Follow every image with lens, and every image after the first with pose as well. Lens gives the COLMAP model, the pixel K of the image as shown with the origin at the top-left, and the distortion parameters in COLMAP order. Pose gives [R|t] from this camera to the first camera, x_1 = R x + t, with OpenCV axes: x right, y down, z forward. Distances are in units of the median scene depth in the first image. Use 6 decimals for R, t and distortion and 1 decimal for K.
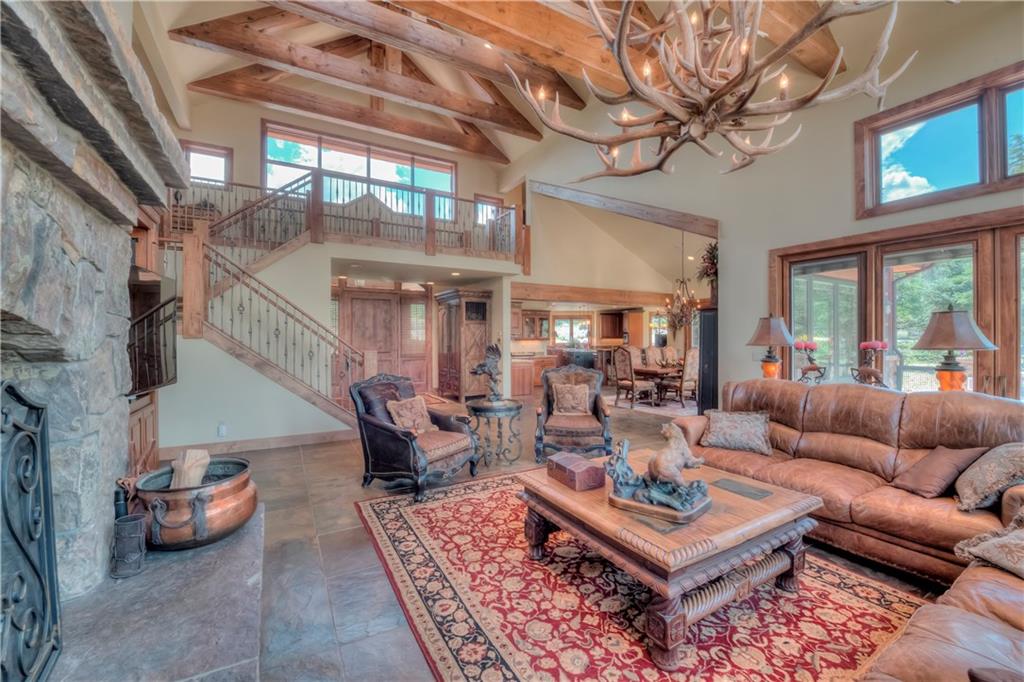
lens RADIAL K [[418.3, 0, 520.5], [0, 418.3, 333.4], [0, 0, 1]] dist [-0.019418, -0.001557]
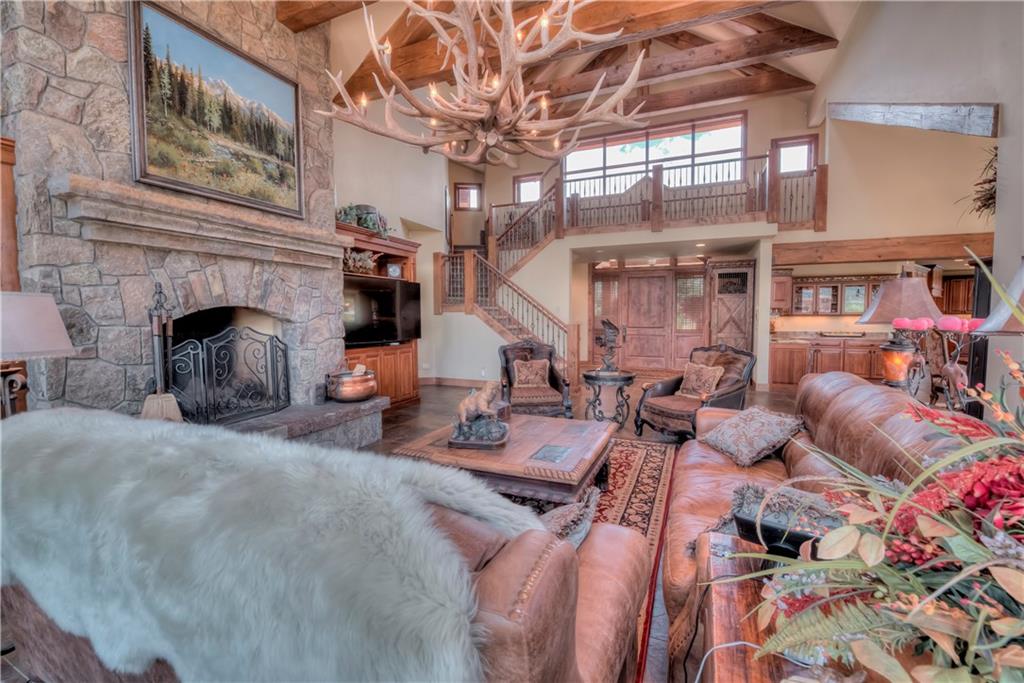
lens RADIAL K [[418.3, 0, 506.2], [0, 418.3, 345.2], [0, 0, 1]] dist [-0.019418, -0.001557]
pose [[0.563946, 0.059213, -0.823686, 0.704042], [0.010807, 0.996811, 0.079058, 0.008562], [0.825741, -0.053486, 0.561508, 0.175756]]
